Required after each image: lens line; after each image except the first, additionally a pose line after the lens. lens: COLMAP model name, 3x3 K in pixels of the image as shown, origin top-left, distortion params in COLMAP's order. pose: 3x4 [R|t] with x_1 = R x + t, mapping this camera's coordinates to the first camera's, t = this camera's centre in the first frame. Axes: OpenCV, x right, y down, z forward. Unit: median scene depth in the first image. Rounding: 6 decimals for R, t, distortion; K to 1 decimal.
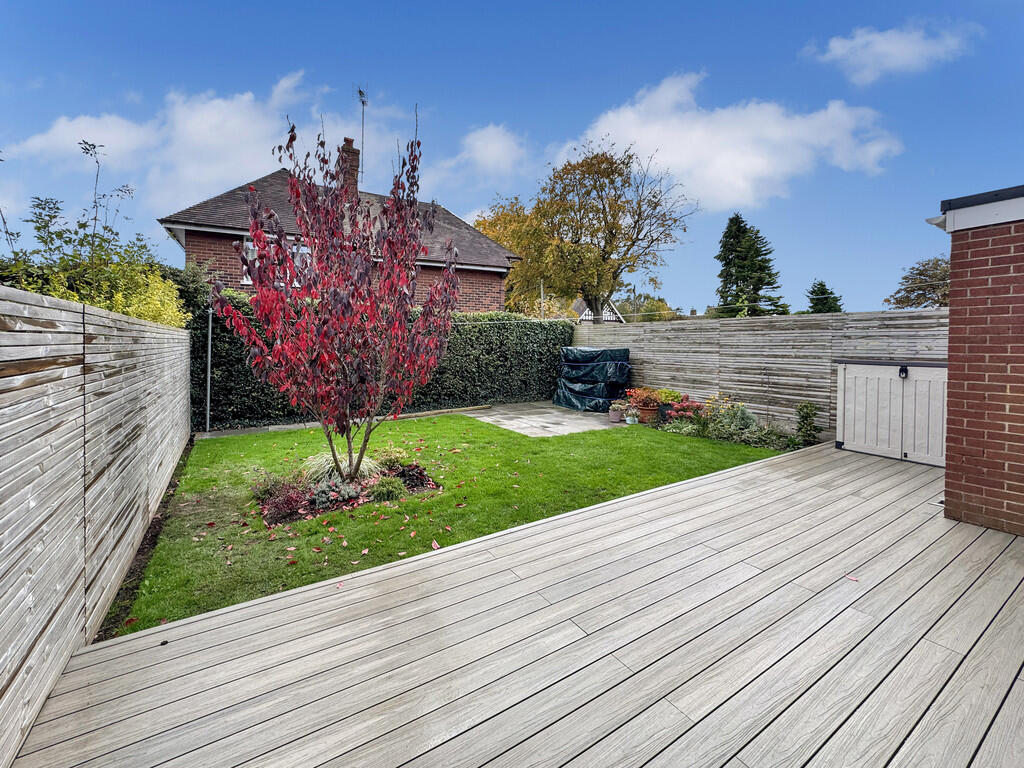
lens RADIAL K [[416.9, 0, 489.1], [0, 416.9, 354.3], [0, 0, 1]] dist [-0.001610, 0.000038]
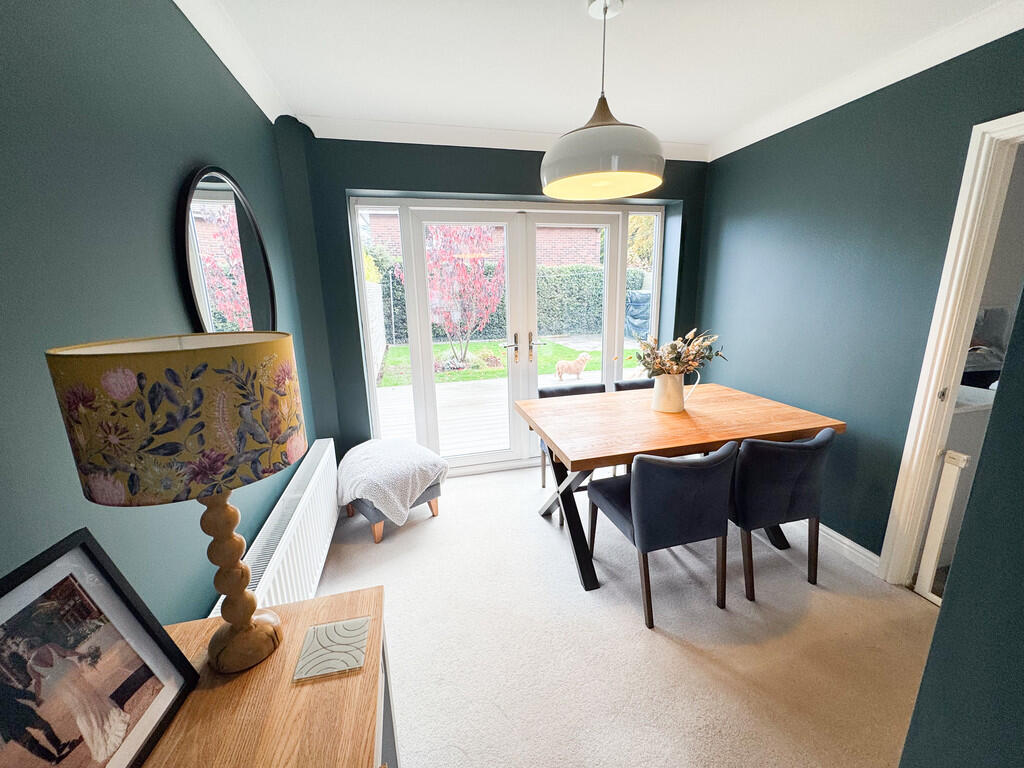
lens RADIAL K [[410.1, 0, 513.0], [0, 410.1, 383.6], [0, 0, 1]] dist [0.000041, -0.000239]
pose [[0.959500, 0.048183, -0.277557, 0.209172], [0.009429, 0.979220, 0.202583, 0.003284], [0.281550, -0.196996, 0.939107, -0.368169]]
